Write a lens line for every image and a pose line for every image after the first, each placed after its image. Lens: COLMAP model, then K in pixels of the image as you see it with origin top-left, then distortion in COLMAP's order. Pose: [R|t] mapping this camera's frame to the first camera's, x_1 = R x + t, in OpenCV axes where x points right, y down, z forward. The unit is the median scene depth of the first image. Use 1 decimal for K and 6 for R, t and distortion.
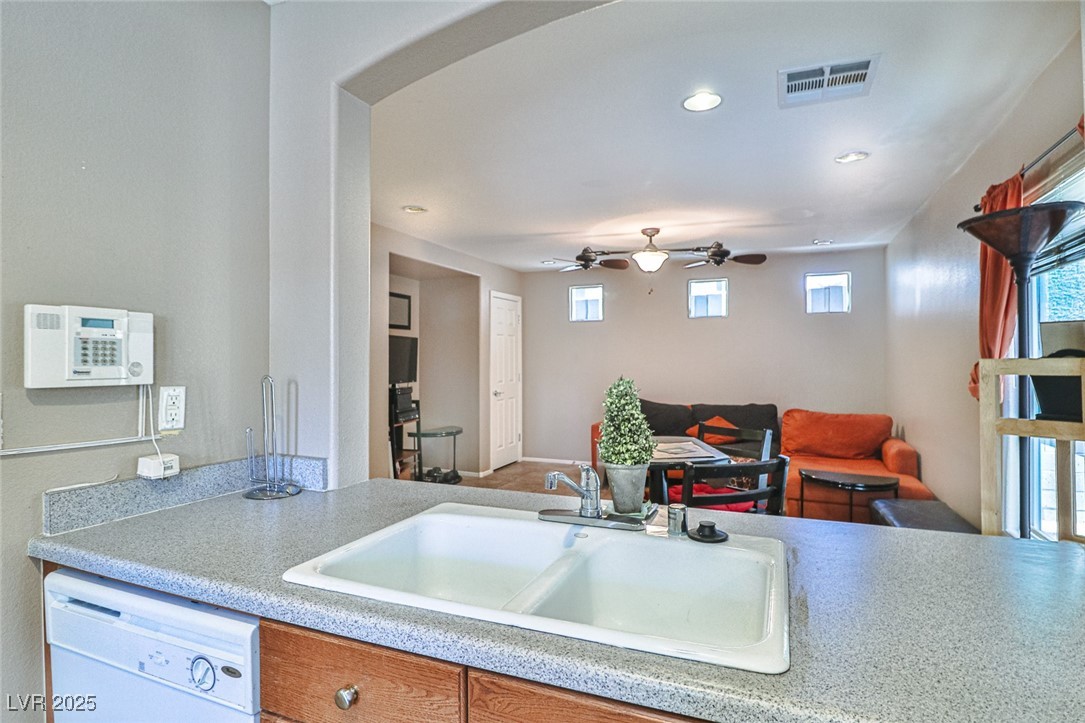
lens RADIAL K [[559.1, 0, 563.8], [0, 559.1, 358.1], [0, 0, 1]] dist [0.008089, -0.007392]
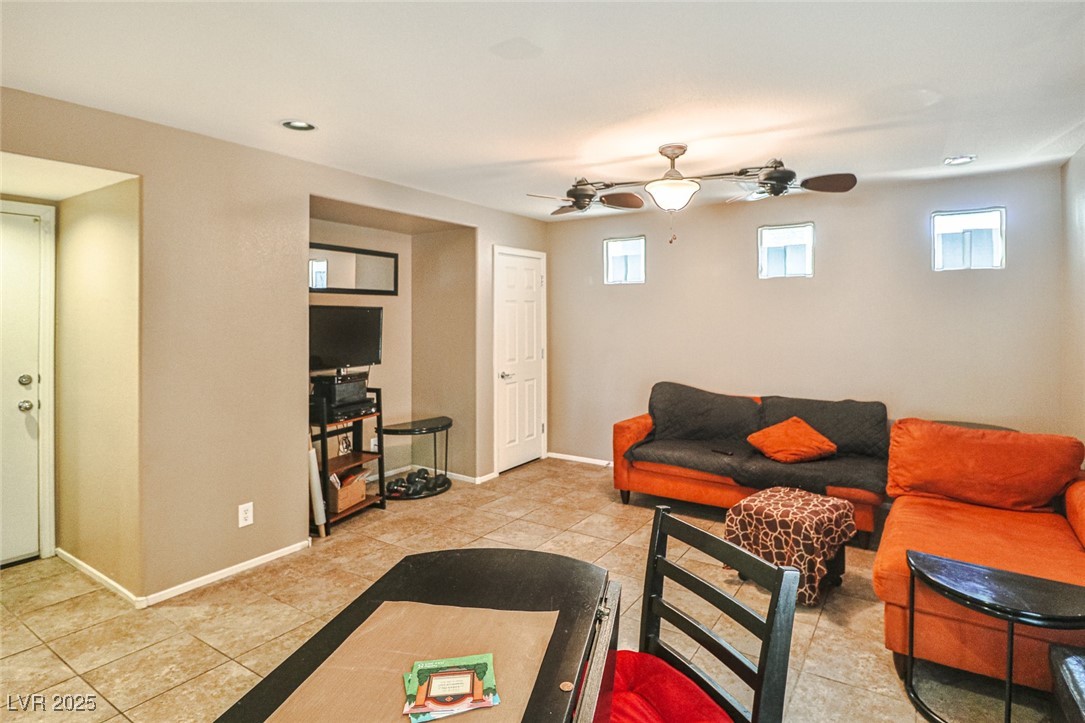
lens RADIAL K [[559.1, 0, 575.1], [0, 559.1, 314.5], [0, 0, 1]] dist [0.008089, -0.007392]
pose [[0.984446, 0.002729, -0.175664, 0.139960], [-0.003458, 0.999987, -0.003842, -0.024269], [0.175651, 0.004389, 0.984443, 0.285082]]
